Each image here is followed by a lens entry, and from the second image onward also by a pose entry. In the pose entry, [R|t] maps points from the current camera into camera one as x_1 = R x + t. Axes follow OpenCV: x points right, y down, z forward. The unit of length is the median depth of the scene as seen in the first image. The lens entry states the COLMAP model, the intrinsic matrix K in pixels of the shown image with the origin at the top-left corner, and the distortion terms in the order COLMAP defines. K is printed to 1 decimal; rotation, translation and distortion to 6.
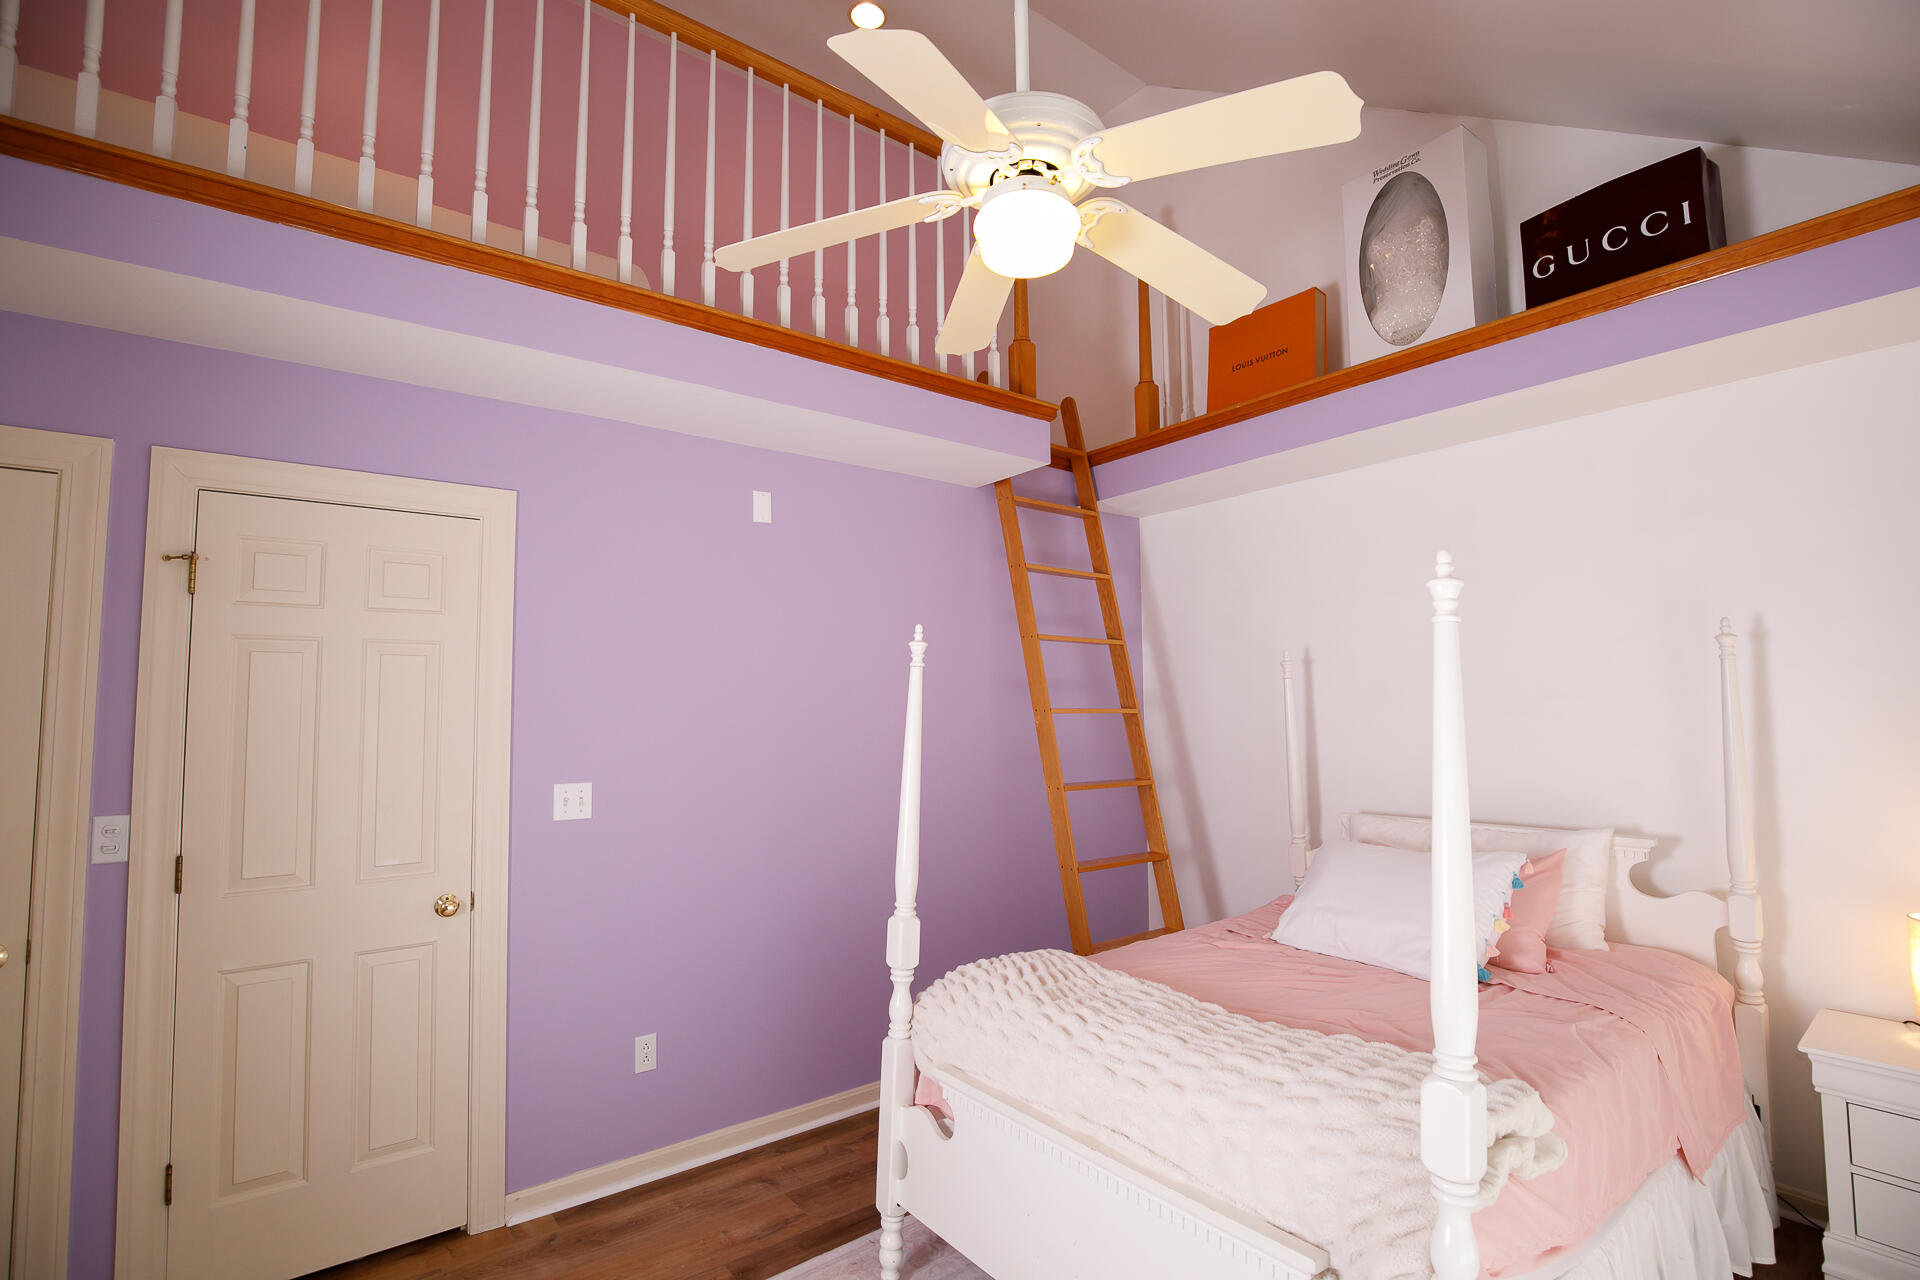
lens RADIAL K [[880.4, 0, 958.1], [0, 880.4, 639.6], [0, 0, 1]] dist [-0.028049, 0.003788]
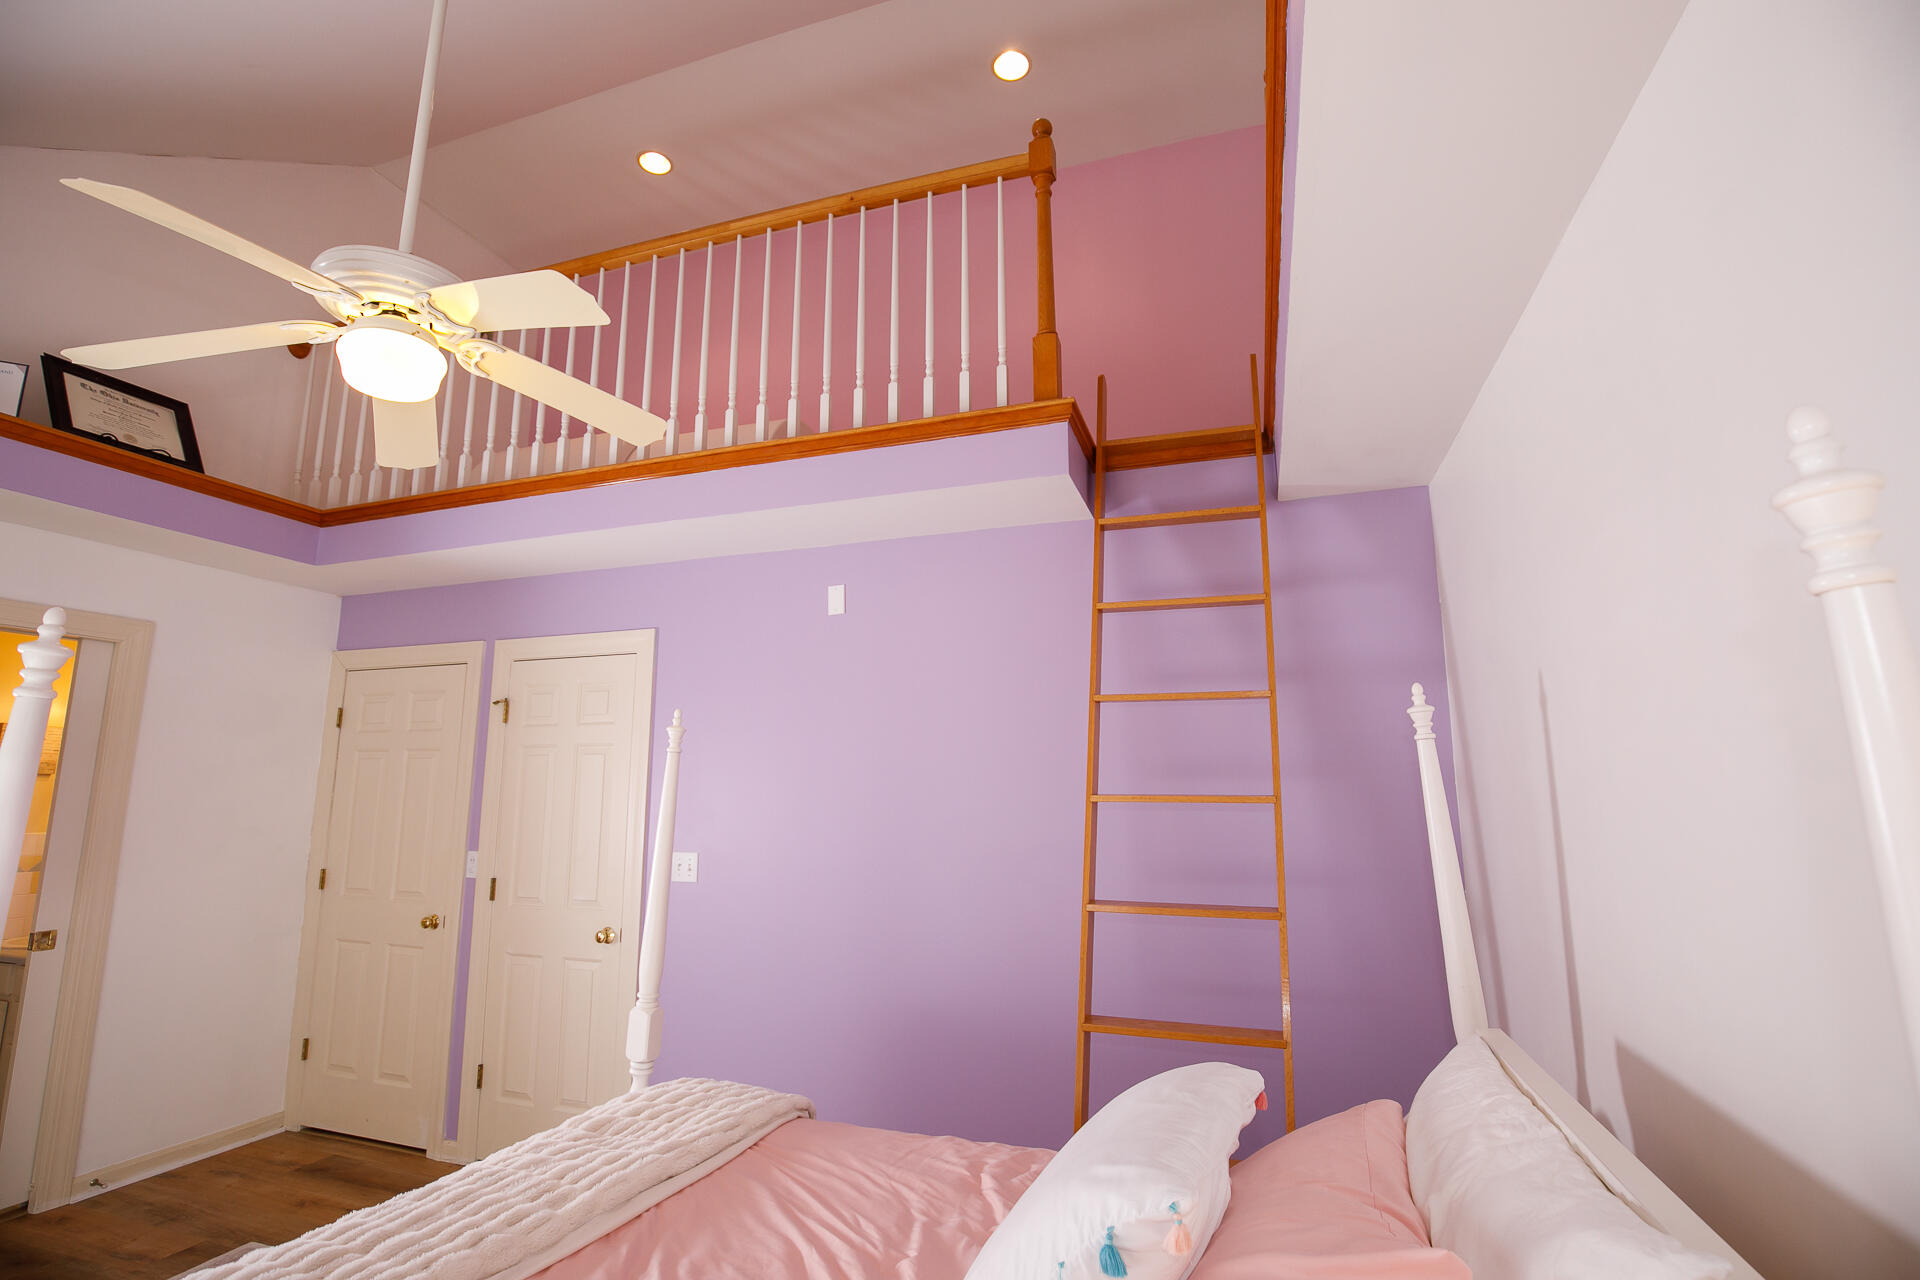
lens RADIAL K [[880.4, 0, 958.9], [0, 880.4, 645.2], [0, 0, 1]] dist [-0.028049, 0.003788]
pose [[0.550870, -0.133521, -0.823842, 0.819516], [0.057004, 0.990834, -0.122470, 0.045791], [0.832642, 0.020503, 0.553431, 0.613250]]
